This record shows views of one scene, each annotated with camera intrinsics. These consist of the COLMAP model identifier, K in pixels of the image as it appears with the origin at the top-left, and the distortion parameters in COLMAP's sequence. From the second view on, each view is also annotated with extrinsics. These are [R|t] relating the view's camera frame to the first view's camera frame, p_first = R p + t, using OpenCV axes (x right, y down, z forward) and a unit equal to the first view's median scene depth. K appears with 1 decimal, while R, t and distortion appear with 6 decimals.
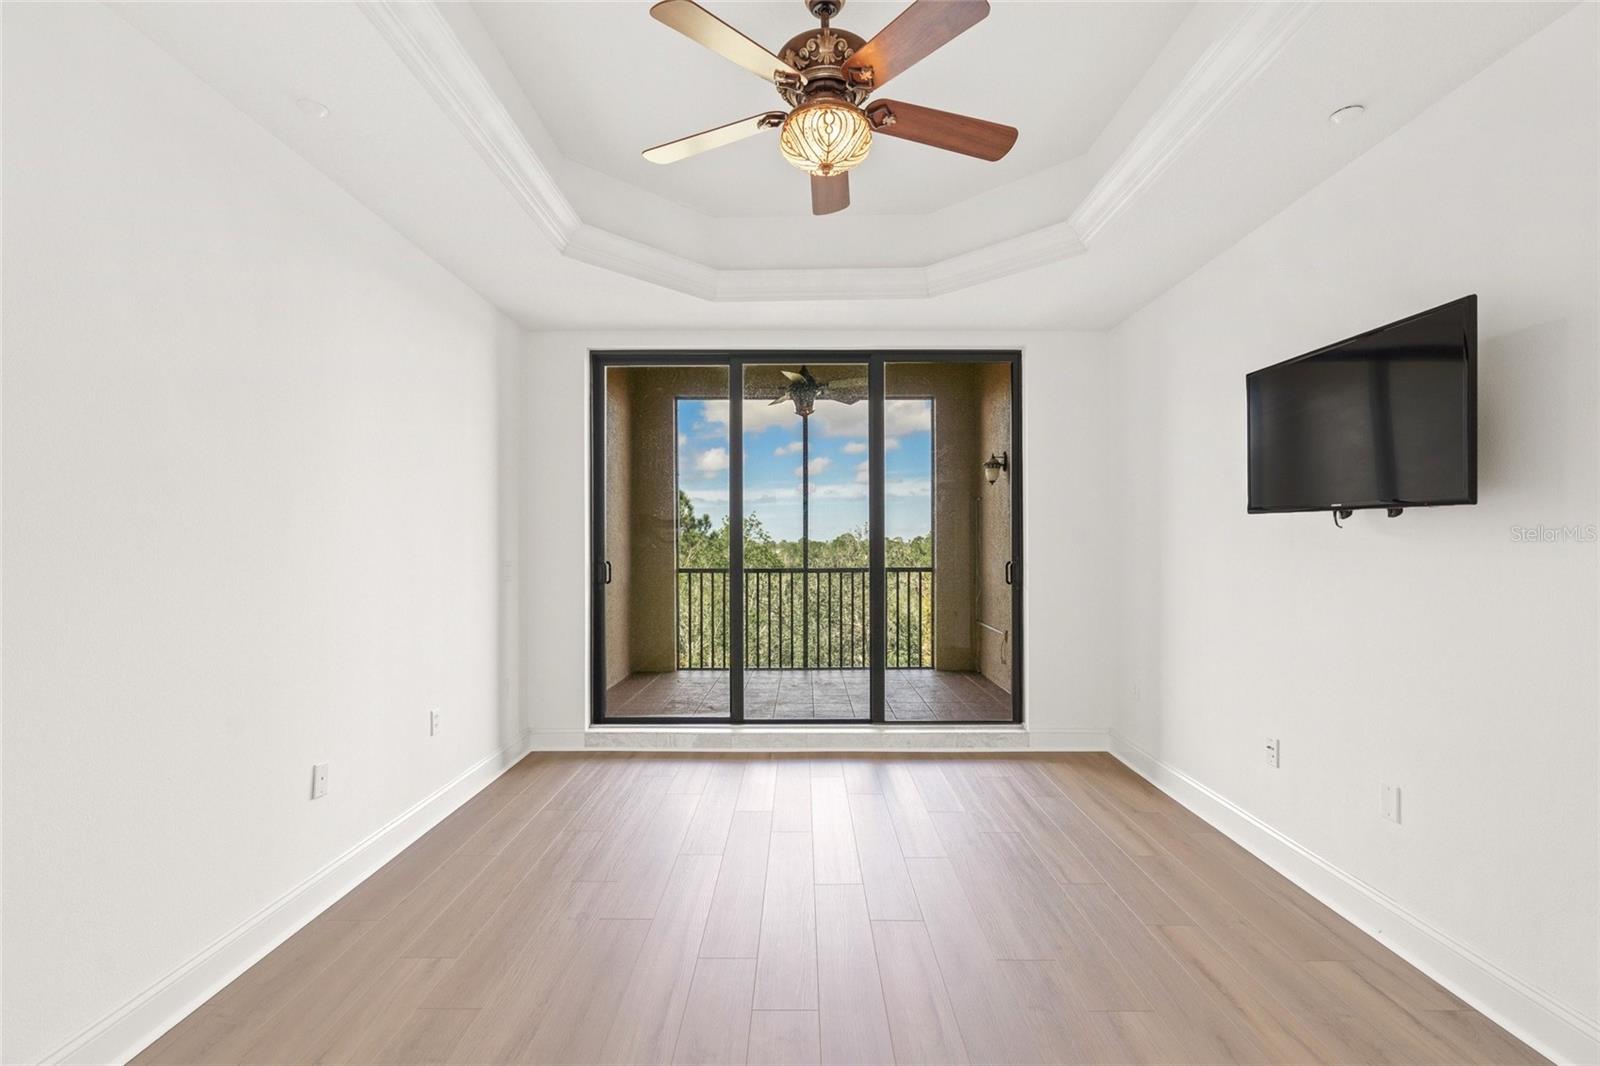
lens RADIAL K [[726.1, 0, 793.7], [0, 726.1, 524.0], [0, 0, 1]] dist [-0.005287, 0.000336]
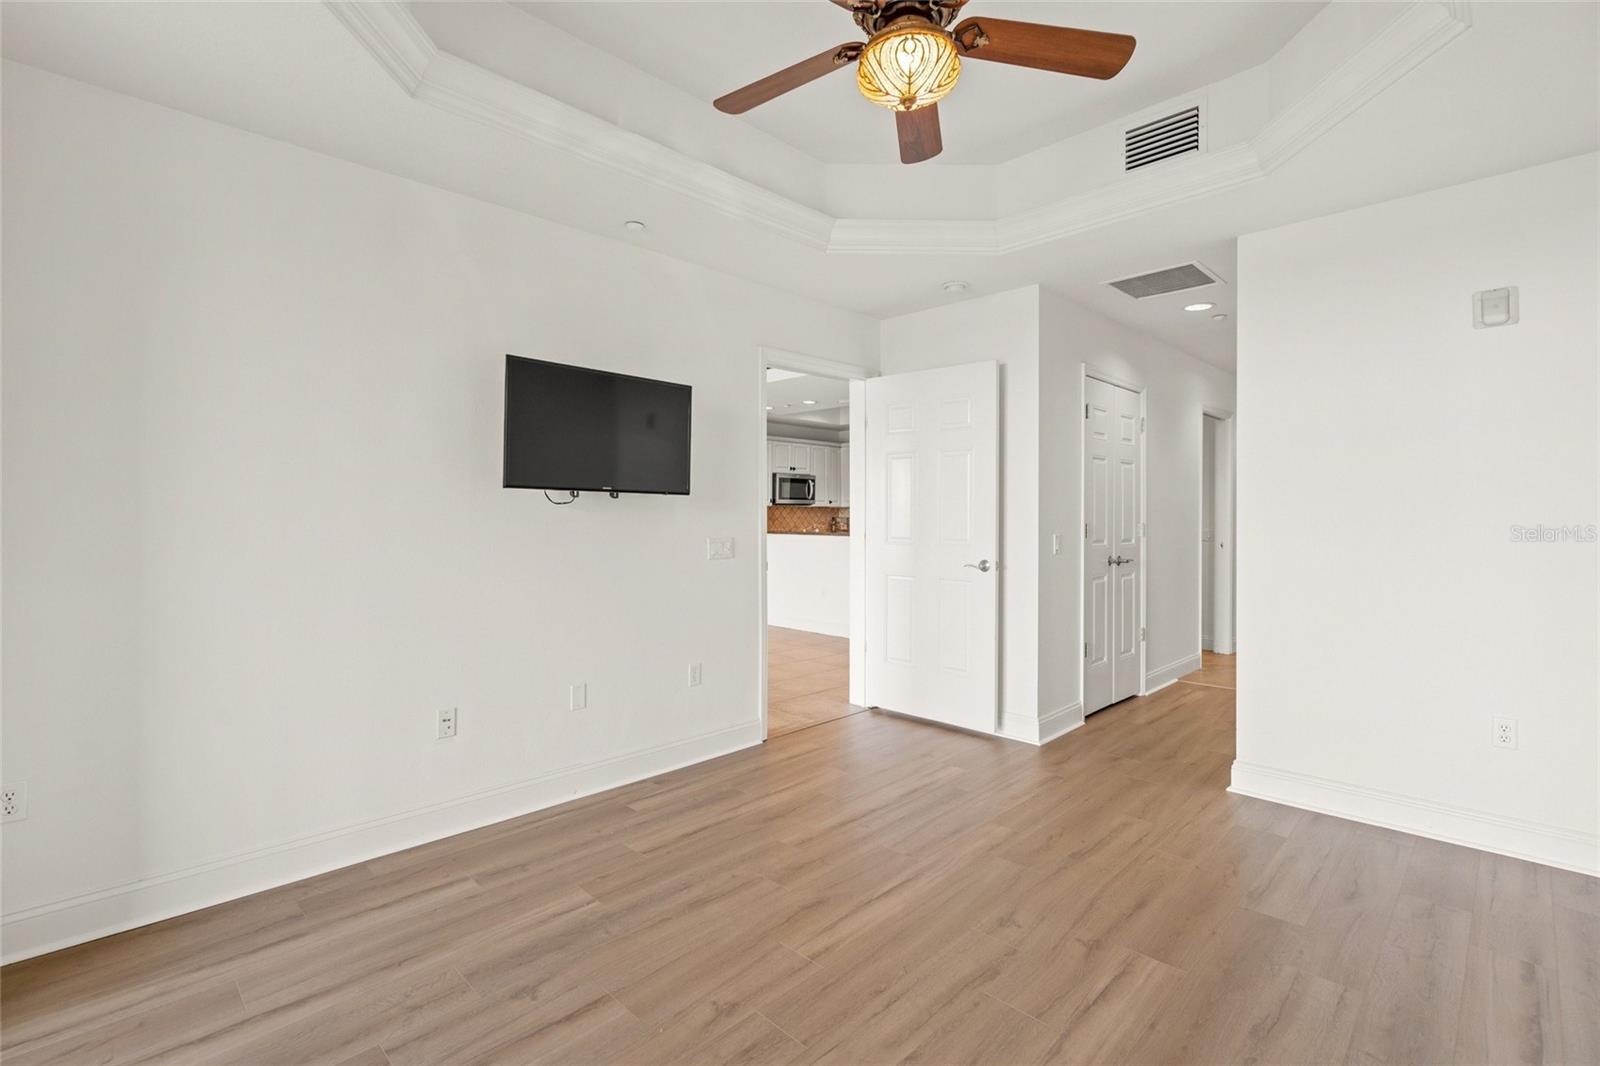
lens RADIAL K [[726.1, 0, 793.7], [0, 726.1, 524.0], [0, 0, 1]] dist [-0.005287, 0.000336]
pose [[-0.706933, -0.009607, 0.707216, -0.484608], [-0.015781, 0.999873, -0.002191, 0.039321], [-0.707105, -0.012709, -0.706995, 1.719896]]
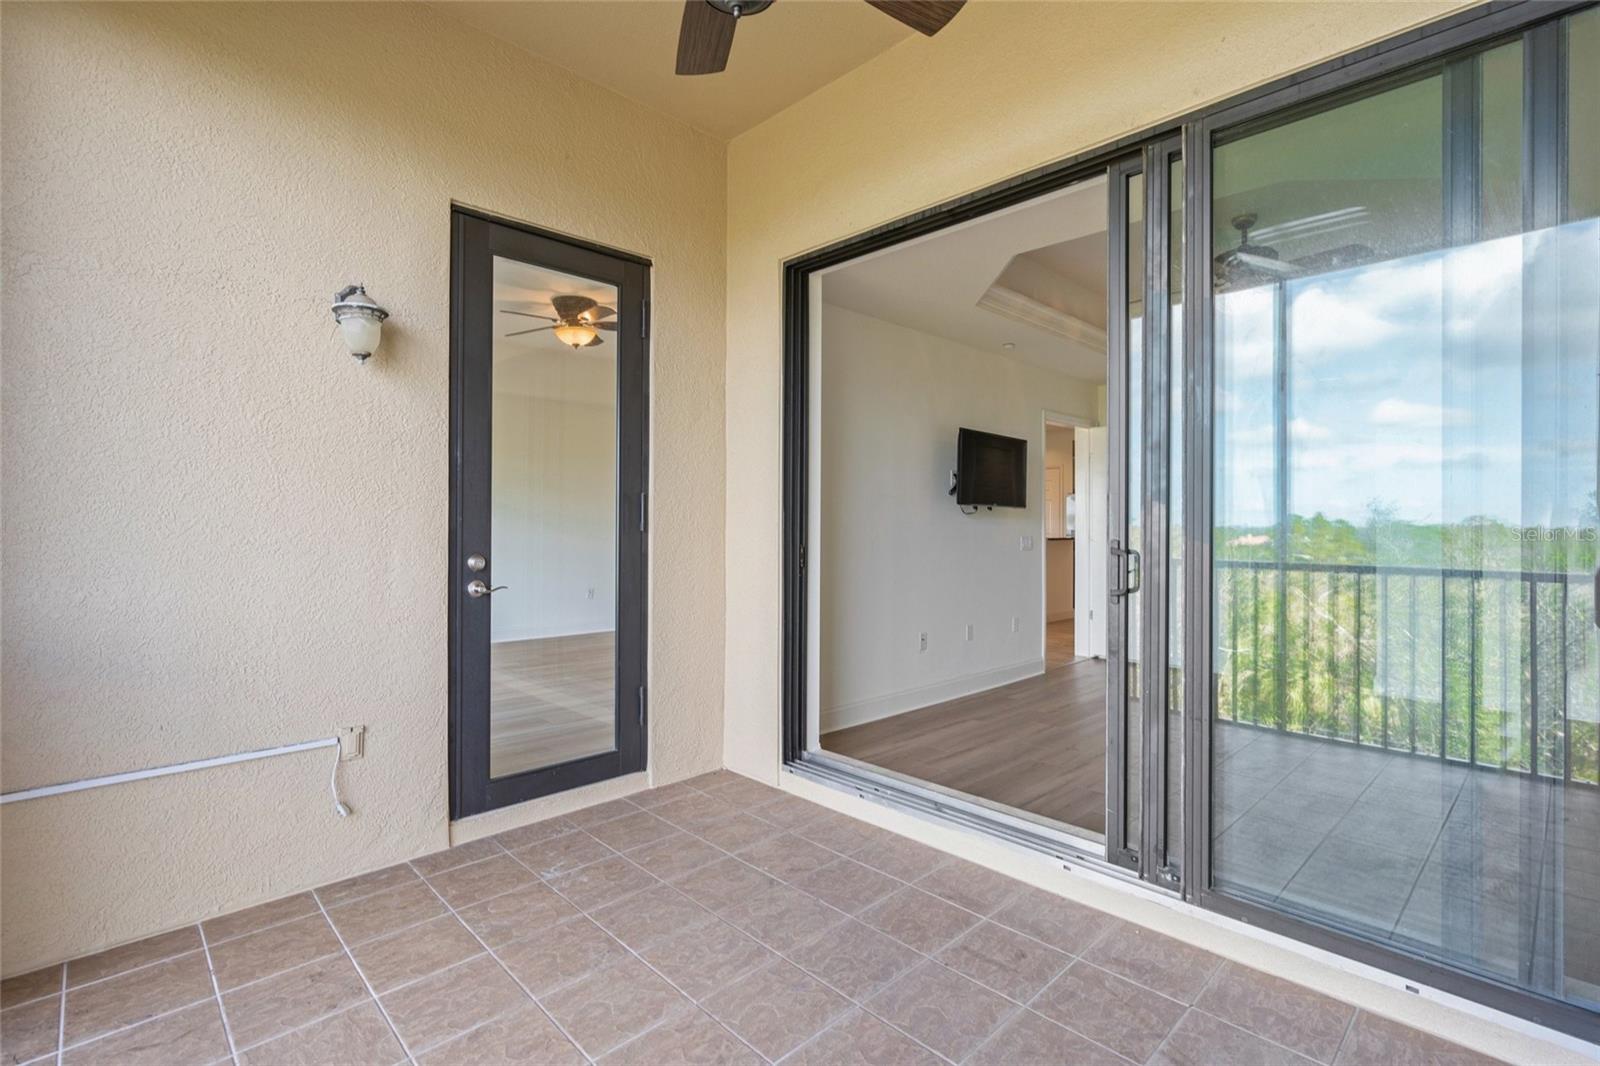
lens RADIAL K [[741.2, 0, 800.0], [0, 741.2, 533.0], [0, 0, 1]] dist [-0.001627, 0.000059]
pose [[-0.701236, -0.007540, 0.712889, -0.488302], [-0.017662, 0.999821, -0.006798, 0.090481], [-0.712710, -0.017359, -0.701244, 3.070398]]
